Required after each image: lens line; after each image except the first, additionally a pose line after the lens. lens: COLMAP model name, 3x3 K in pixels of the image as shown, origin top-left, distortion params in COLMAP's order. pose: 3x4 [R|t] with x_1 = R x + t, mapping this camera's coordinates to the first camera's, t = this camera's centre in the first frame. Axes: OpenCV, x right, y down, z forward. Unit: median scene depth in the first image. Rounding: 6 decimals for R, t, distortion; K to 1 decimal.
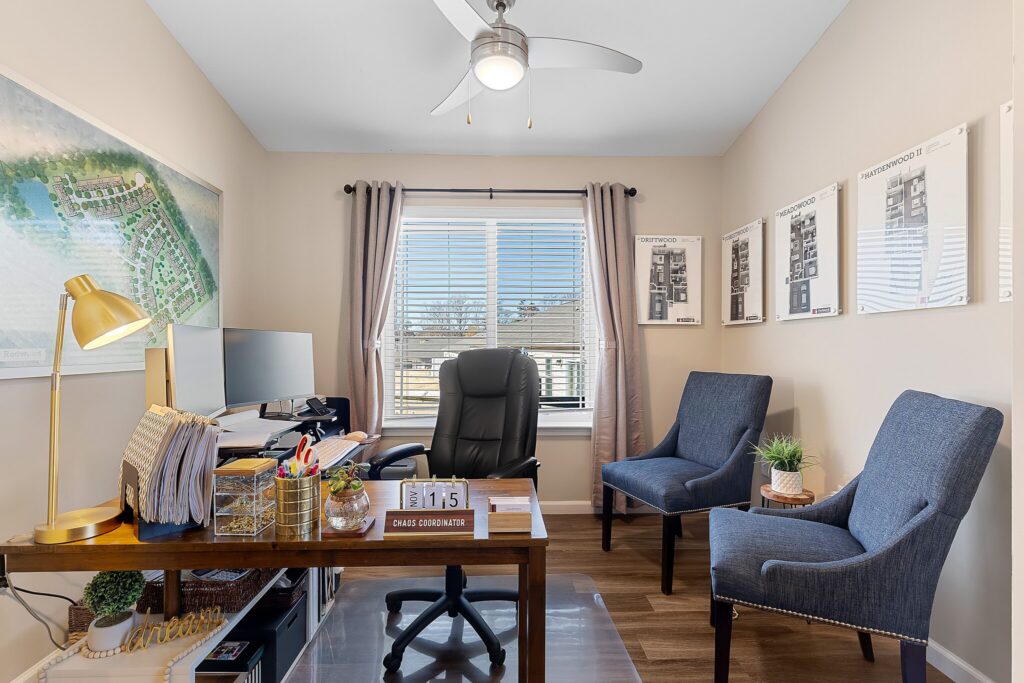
lens RADIAL K [[462.4, 0, 505.9], [0, 462.4, 341.0], [0, 0, 1]] dist [0.010170, -0.003476]
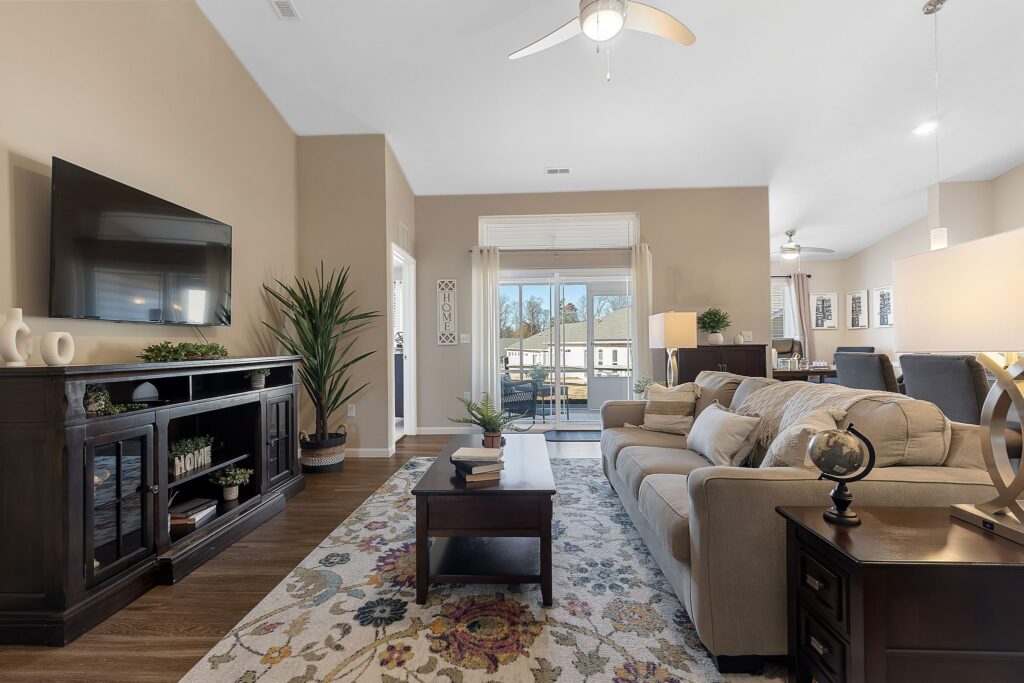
lens RADIAL K [[462.4, 0, 509.7], [0, 462.4, 340.5], [0, 0, 1]] dist [0.010170, -0.003476]
pose [[0.998250, -0.009104, -0.058436, -1.220415], [0.008988, 0.999957, -0.002251, 0.017490], [0.058454, 0.001722, 0.998289, -1.623611]]
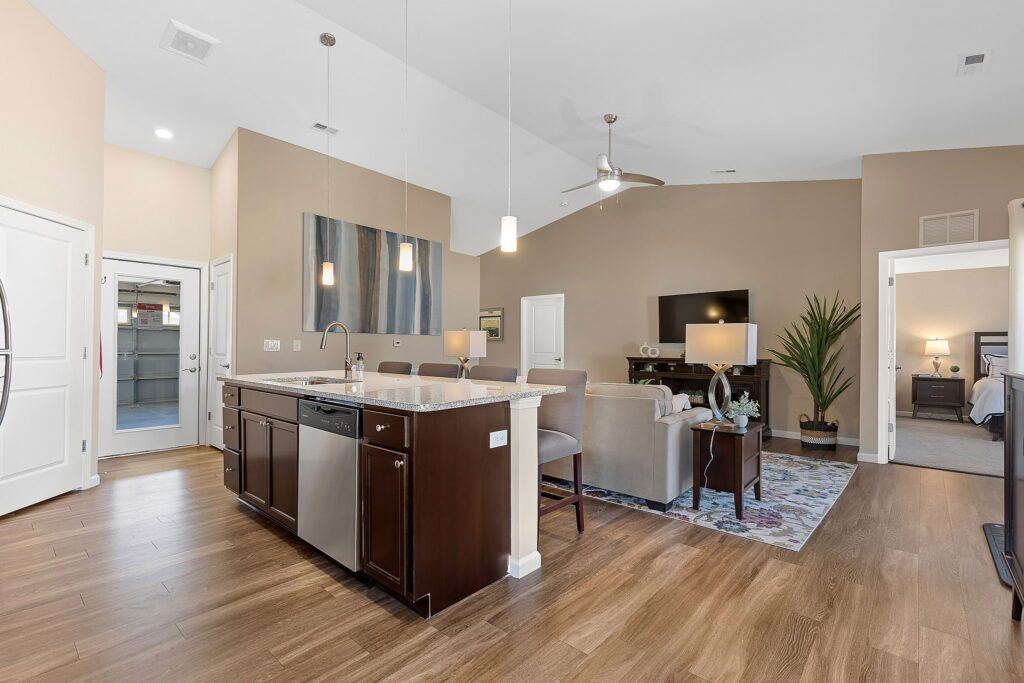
lens RADIAL K [[462.4, 0, 511.0], [0, 462.4, 347.3], [0, 0, 1]] dist [0.010170, -0.003476]
pose [[-0.676301, -0.003311, -0.736618, 0.263538], [0.000325, 0.999988, -0.004793, 0.005889], [0.736625, -0.003481, -0.676292, 0.016944]]
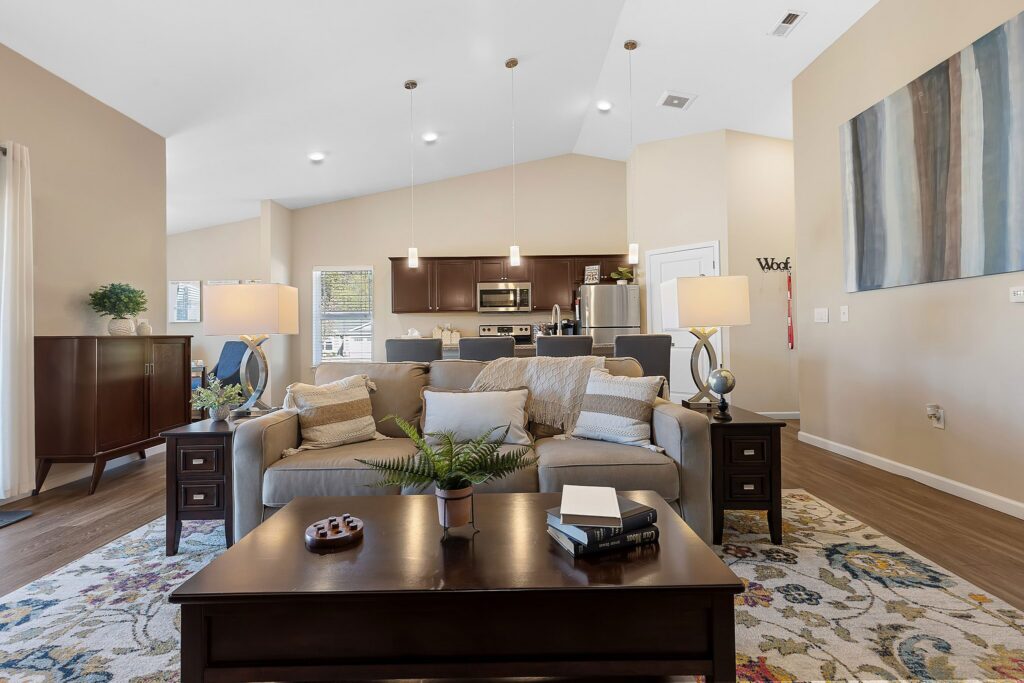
lens RADIAL K [[462.4, 0, 507.4], [0, 462.4, 327.2], [0, 0, 1]] dist [0.010170, -0.003476]
pose [[0.025731, 0.019644, 0.999476, -1.717861], [0.007530, 0.999775, -0.019844, 0.045194], [-0.999641, 0.008037, 0.025577, -0.853459]]
